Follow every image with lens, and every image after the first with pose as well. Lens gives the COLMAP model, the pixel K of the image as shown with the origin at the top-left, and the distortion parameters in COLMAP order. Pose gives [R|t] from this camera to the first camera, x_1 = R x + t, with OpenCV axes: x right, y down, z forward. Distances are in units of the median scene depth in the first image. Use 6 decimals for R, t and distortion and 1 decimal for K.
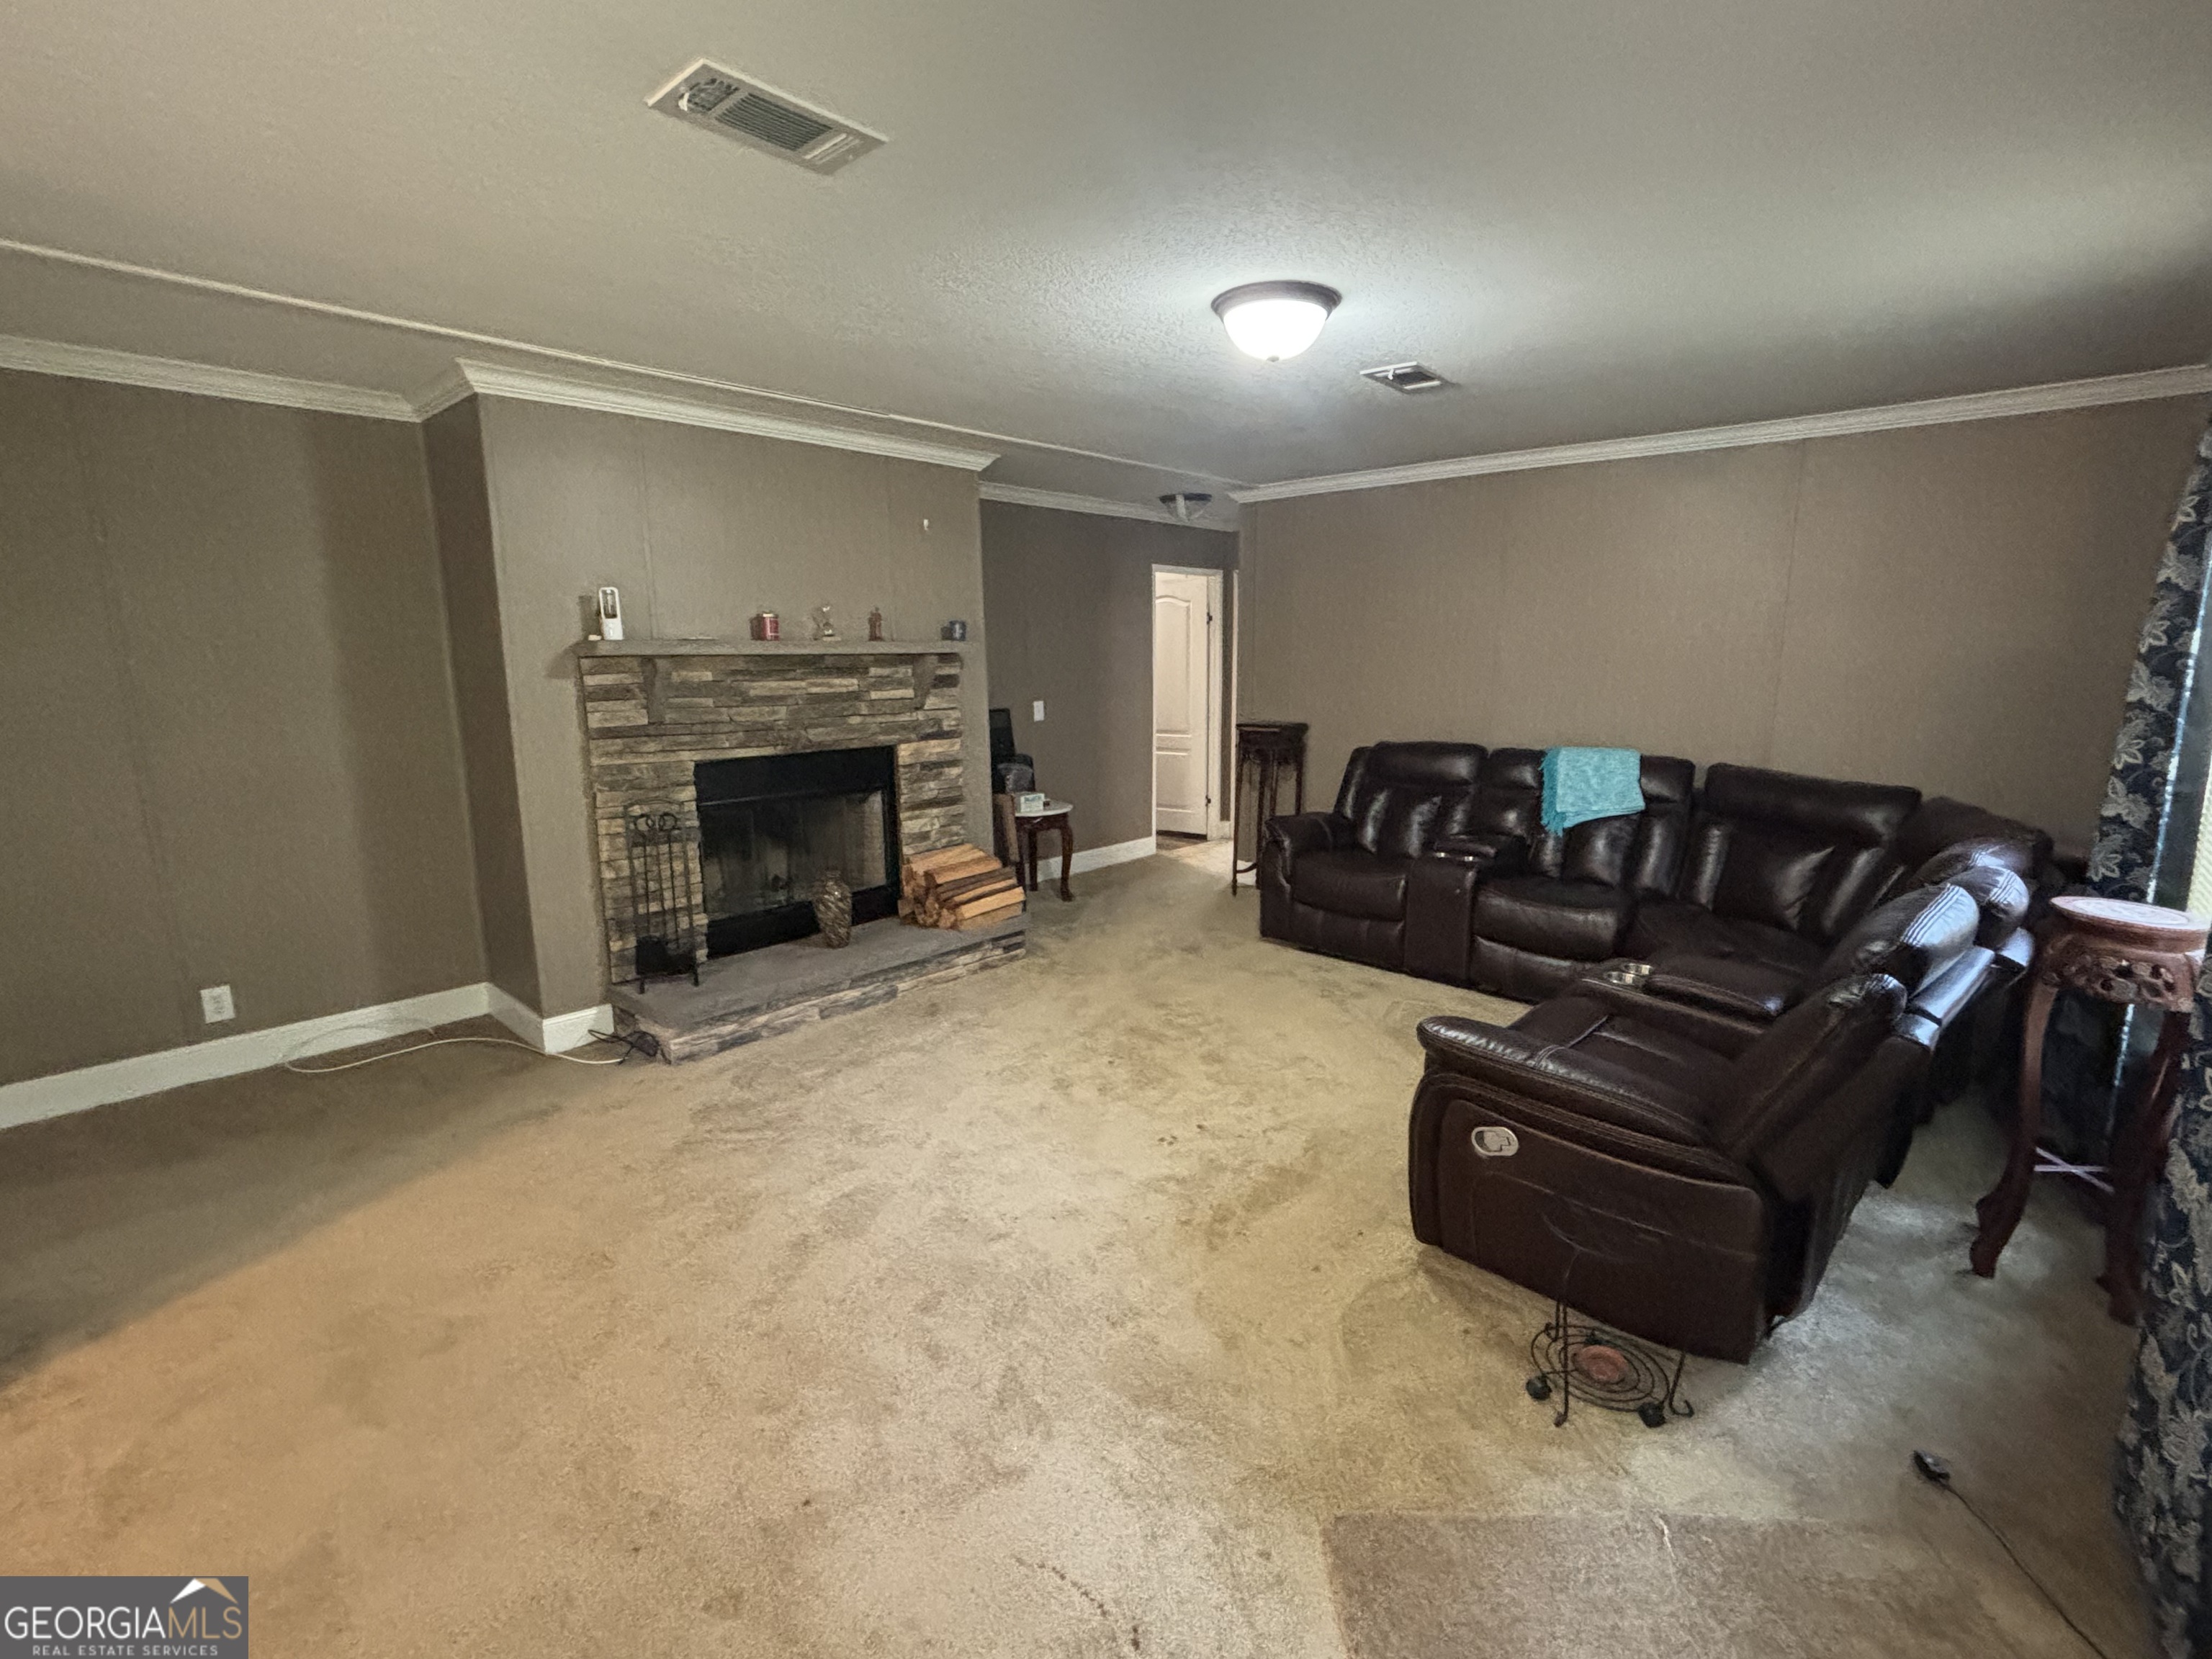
lens RADIAL K [[1018.9, 0, 1107.2], [0, 1018.9, 847.2], [0, 0, 1]] dist [-0.001492, -0.000456]
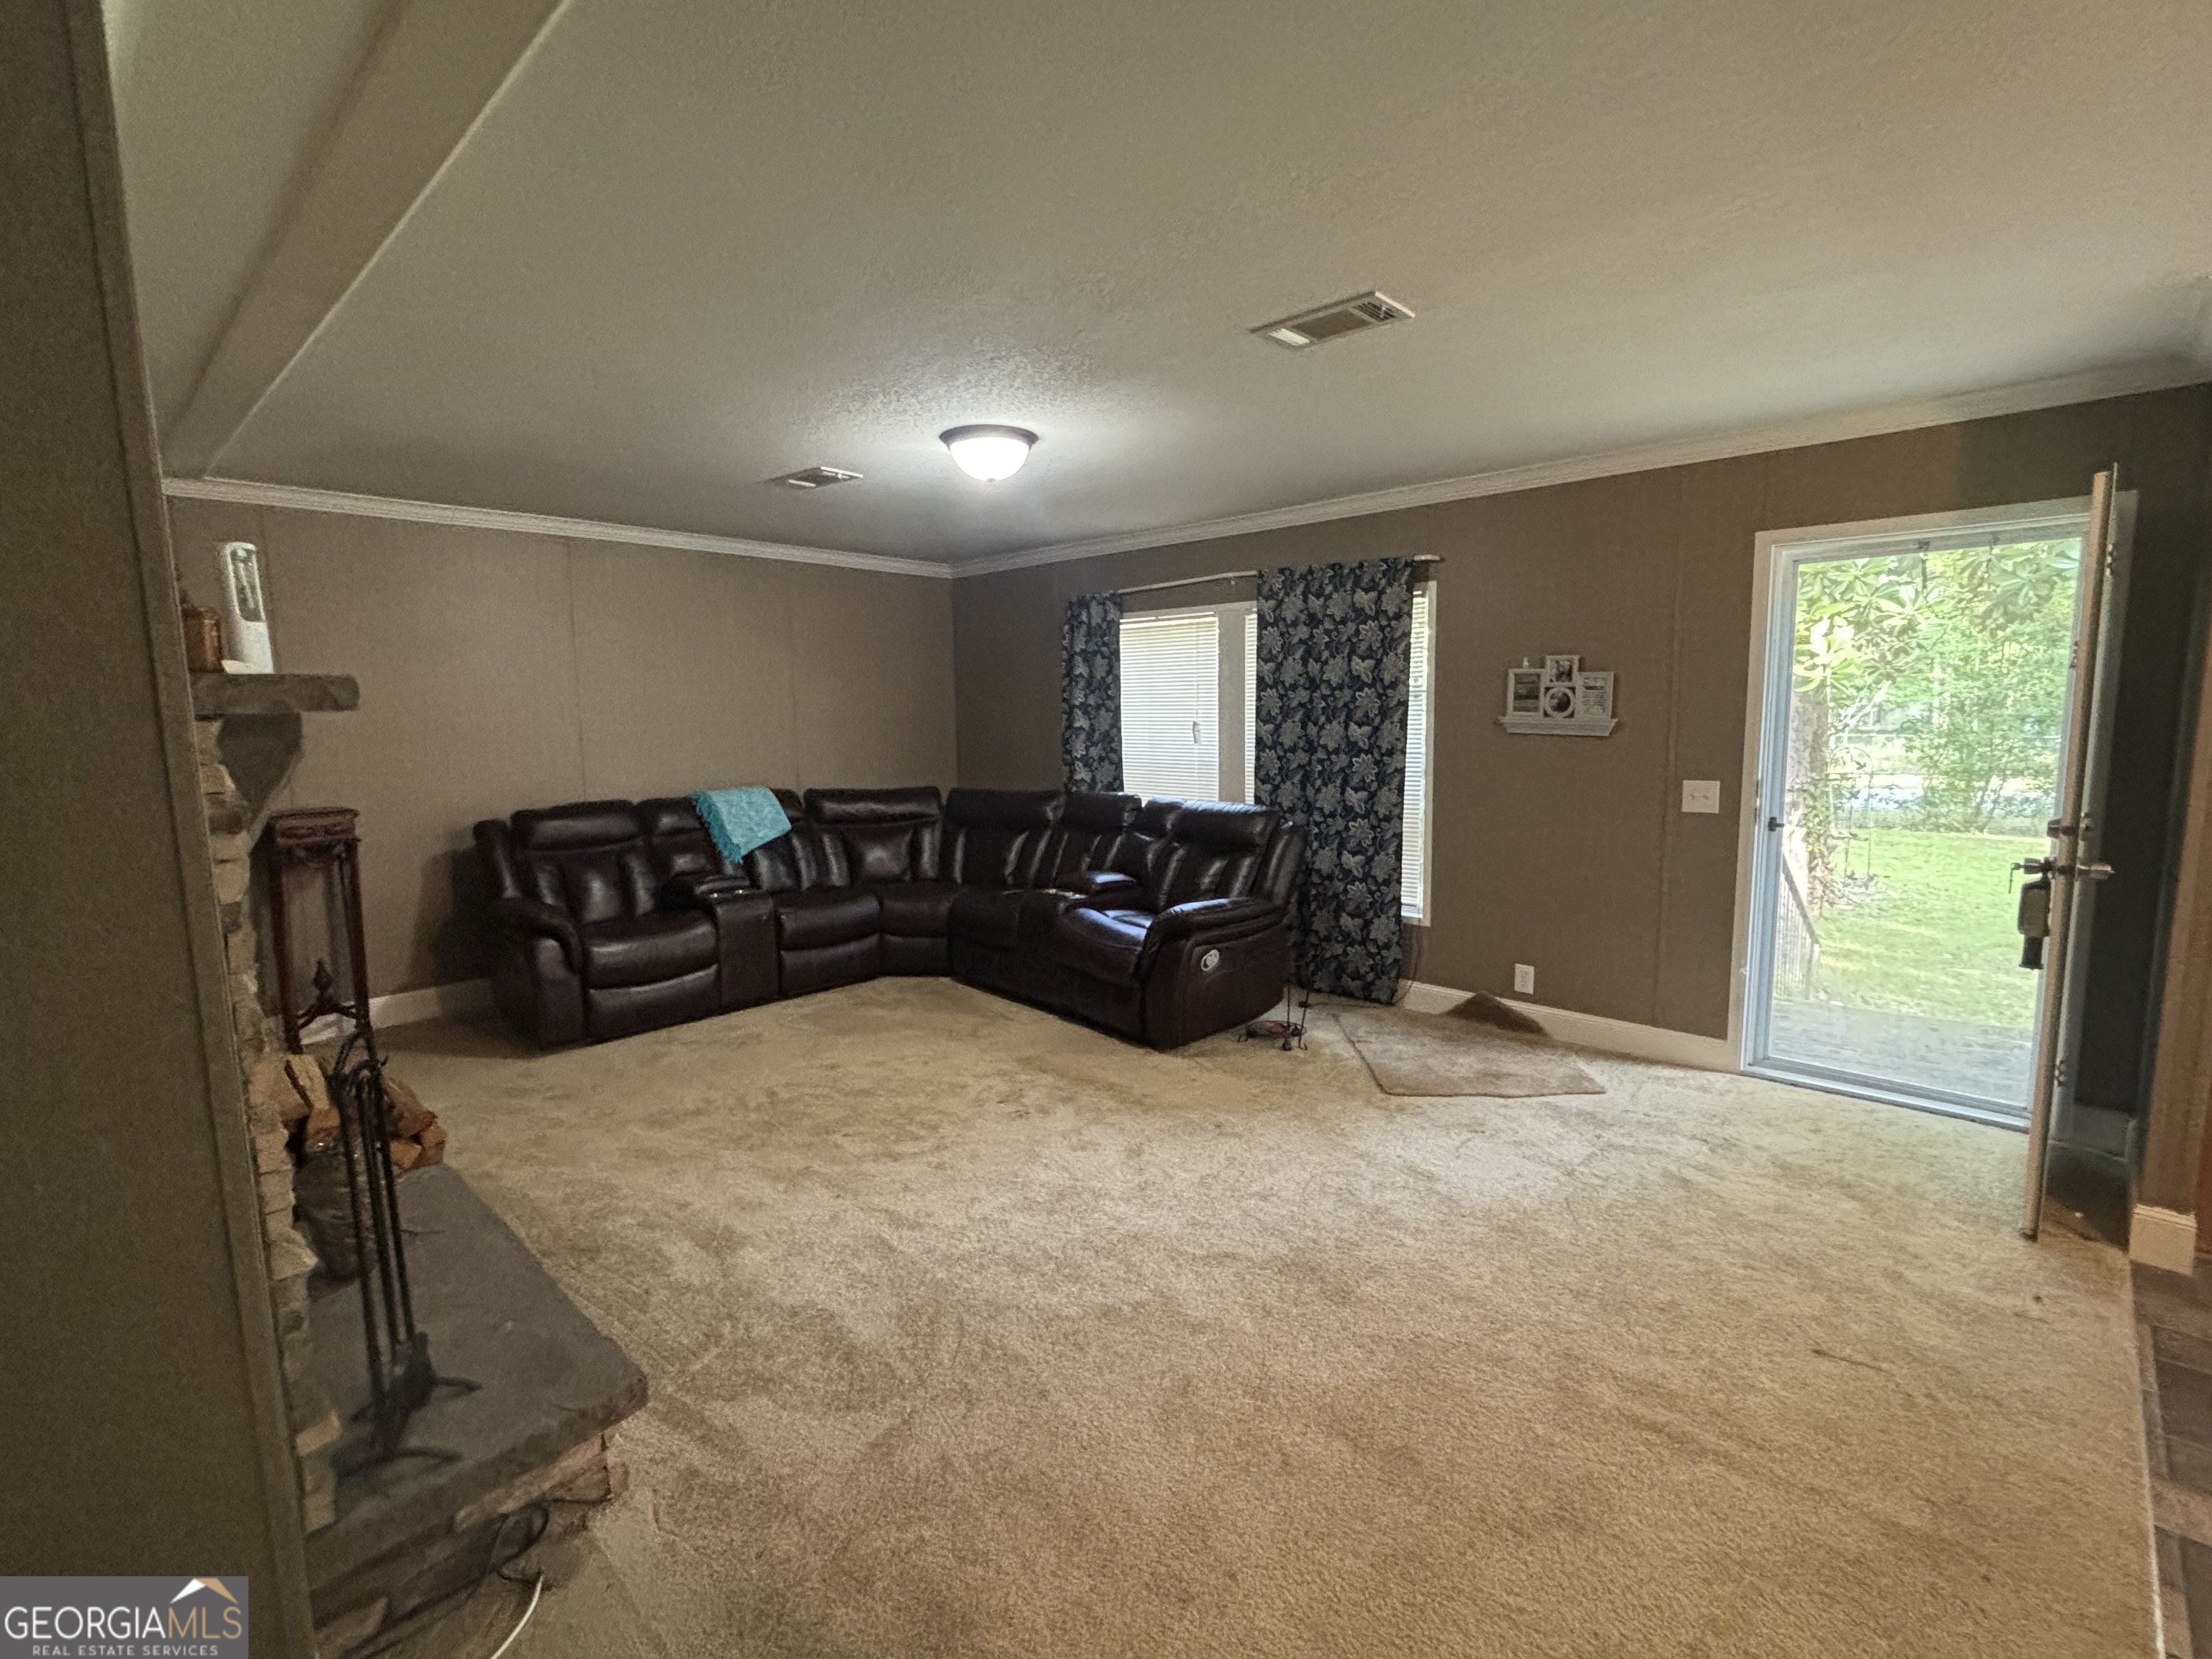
lens RADIAL K [[1018.9, 0, 1106.7], [0, 1018.9, 821.8], [0, 0, 1]] dist [-0.001492, -0.000456]
pose [[0.013439, -0.120606, 0.992609, -0.776608], [0.200039, 0.972955, 0.115510, -0.118961], [-0.979696, 0.197008, 0.037201, 0.562964]]
